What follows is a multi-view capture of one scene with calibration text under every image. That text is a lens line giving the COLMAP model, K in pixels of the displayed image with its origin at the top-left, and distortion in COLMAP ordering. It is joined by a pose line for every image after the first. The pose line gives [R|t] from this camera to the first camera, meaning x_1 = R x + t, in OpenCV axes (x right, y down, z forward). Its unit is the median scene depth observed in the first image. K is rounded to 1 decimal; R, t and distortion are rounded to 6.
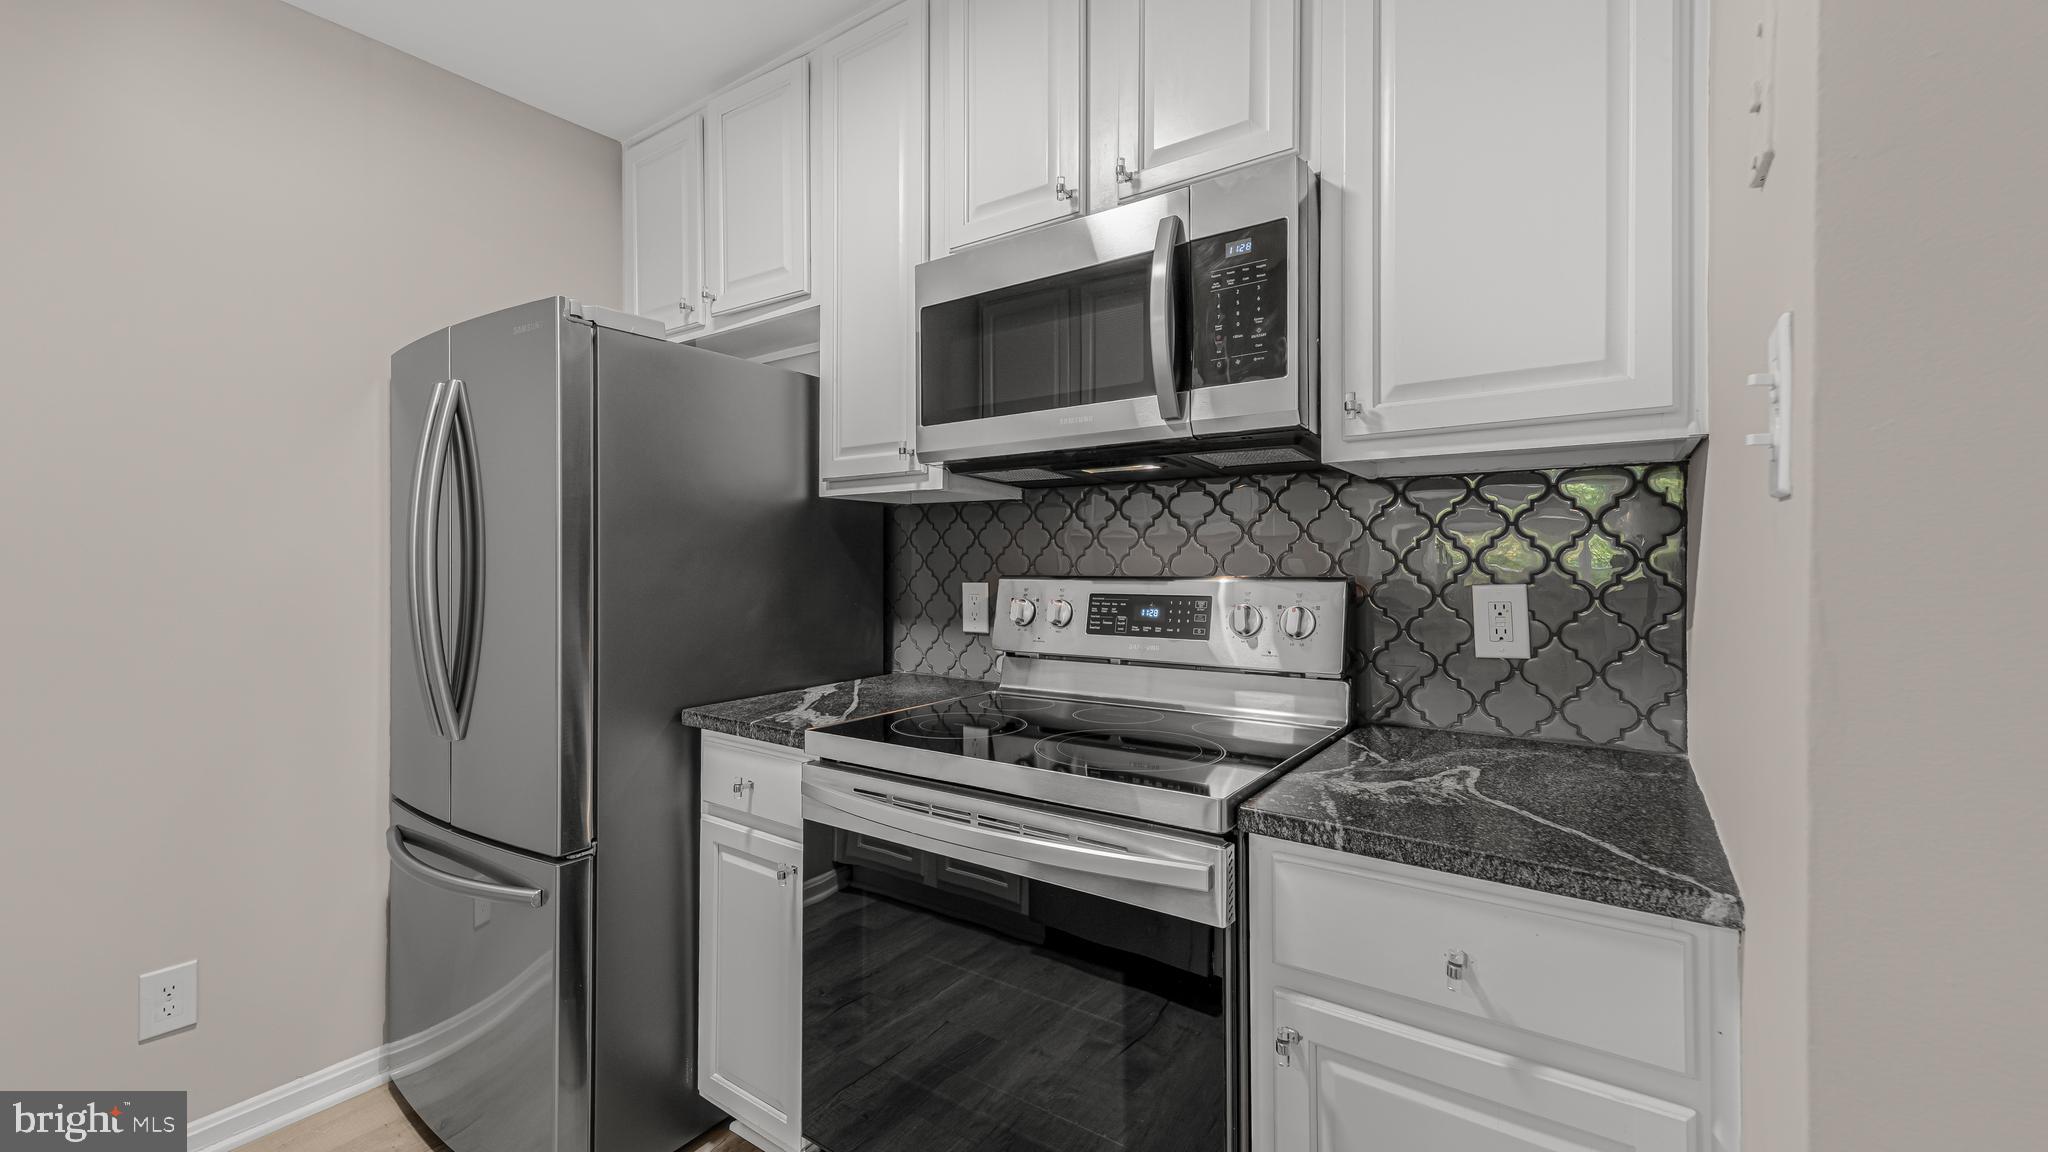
lens RADIAL K [[822.6, 0, 1005.4], [0, 822.6, 563.3], [0, 0, 1]] dist [0.019736, -0.002996]
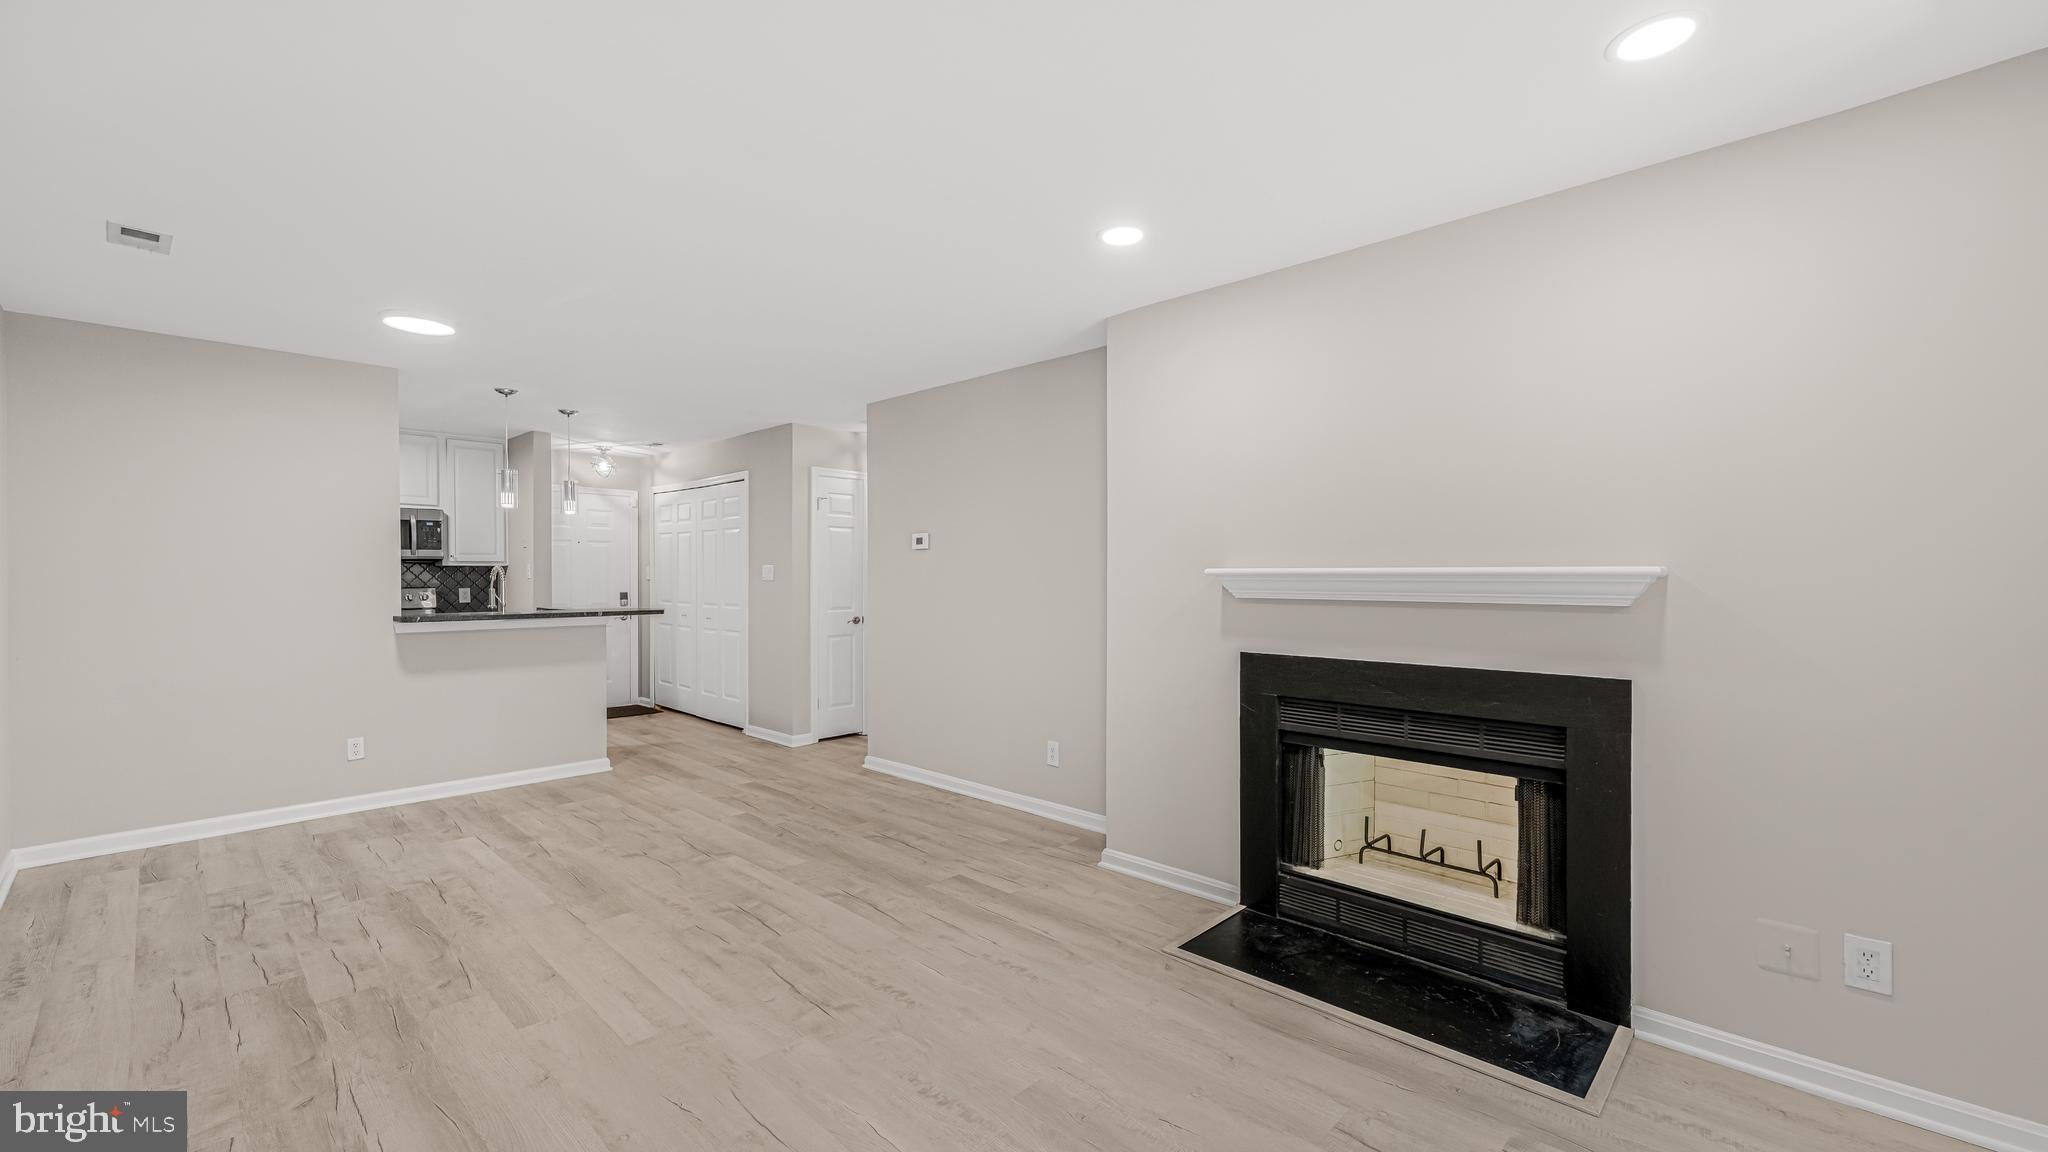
lens RADIAL K [[822.6, 0, 1038.3], [0, 822.6, 586.5], [0, 0, 1]] dist [0.019736, -0.002996]
pose [[0.136095, -0.011795, 0.990626, -3.346437], [0.001918, 0.999930, 0.011642, -0.036285], [-0.990694, 0.000315, 0.136108, -2.662500]]
